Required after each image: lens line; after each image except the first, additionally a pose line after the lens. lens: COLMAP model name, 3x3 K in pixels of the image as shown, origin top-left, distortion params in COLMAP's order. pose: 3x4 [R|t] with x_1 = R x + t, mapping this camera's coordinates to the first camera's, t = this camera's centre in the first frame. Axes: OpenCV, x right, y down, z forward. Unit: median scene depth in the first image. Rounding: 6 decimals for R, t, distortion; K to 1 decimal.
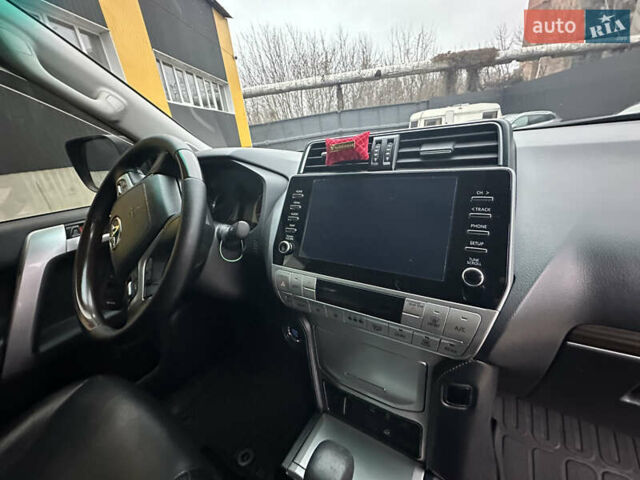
lens RADIAL K [[256.7, 0, 318.6], [0, 256.7, 241.4], [0, 0, 1]] dist [-0.003905, 0.000785]
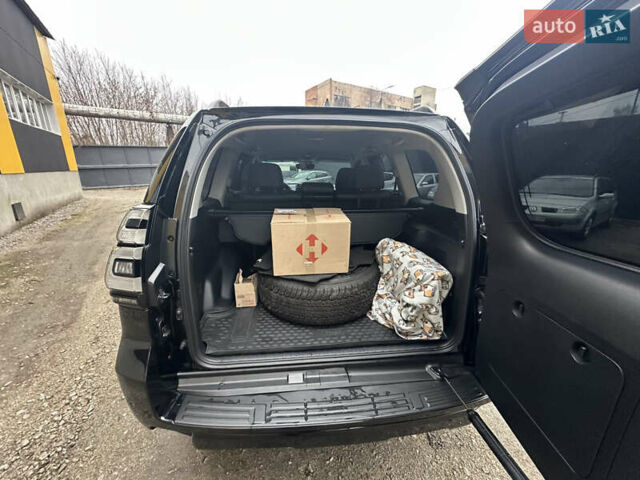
lens RADIAL K [[252.1, 0, 320.5], [0, 252.1, 239.3], [0, 0, 1]] dist [-0.002804, 0.000109]
pose [[0.785717, -0.049574, 0.616596, -0.103945], [0.137895, 0.985738, -0.096465, 0.054185], [-0.603020, 0.160819, 0.781347, -0.129333]]
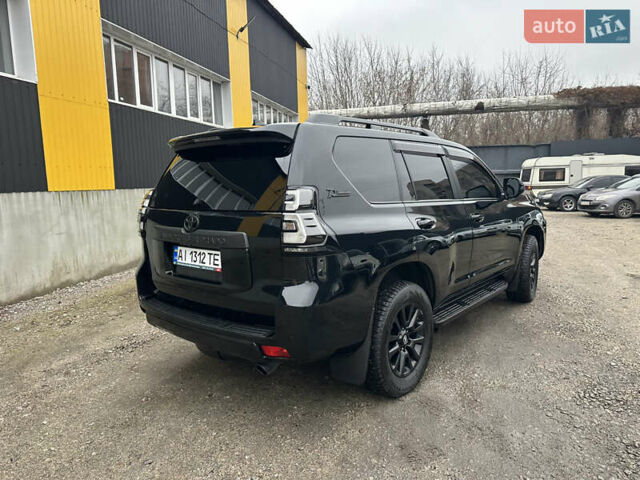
lens RADIAL K [[445.4, 0, 325.7], [0, 445.4, 237.1], [0, 0, 1]] dist [0.045449, -0.054055]
pose [[0.987194, 0.105404, -0.119744, -0.016150], [-0.131365, 0.962999, -0.235322, 0.087057], [0.090509, 0.248039, 0.964513, -0.224608]]
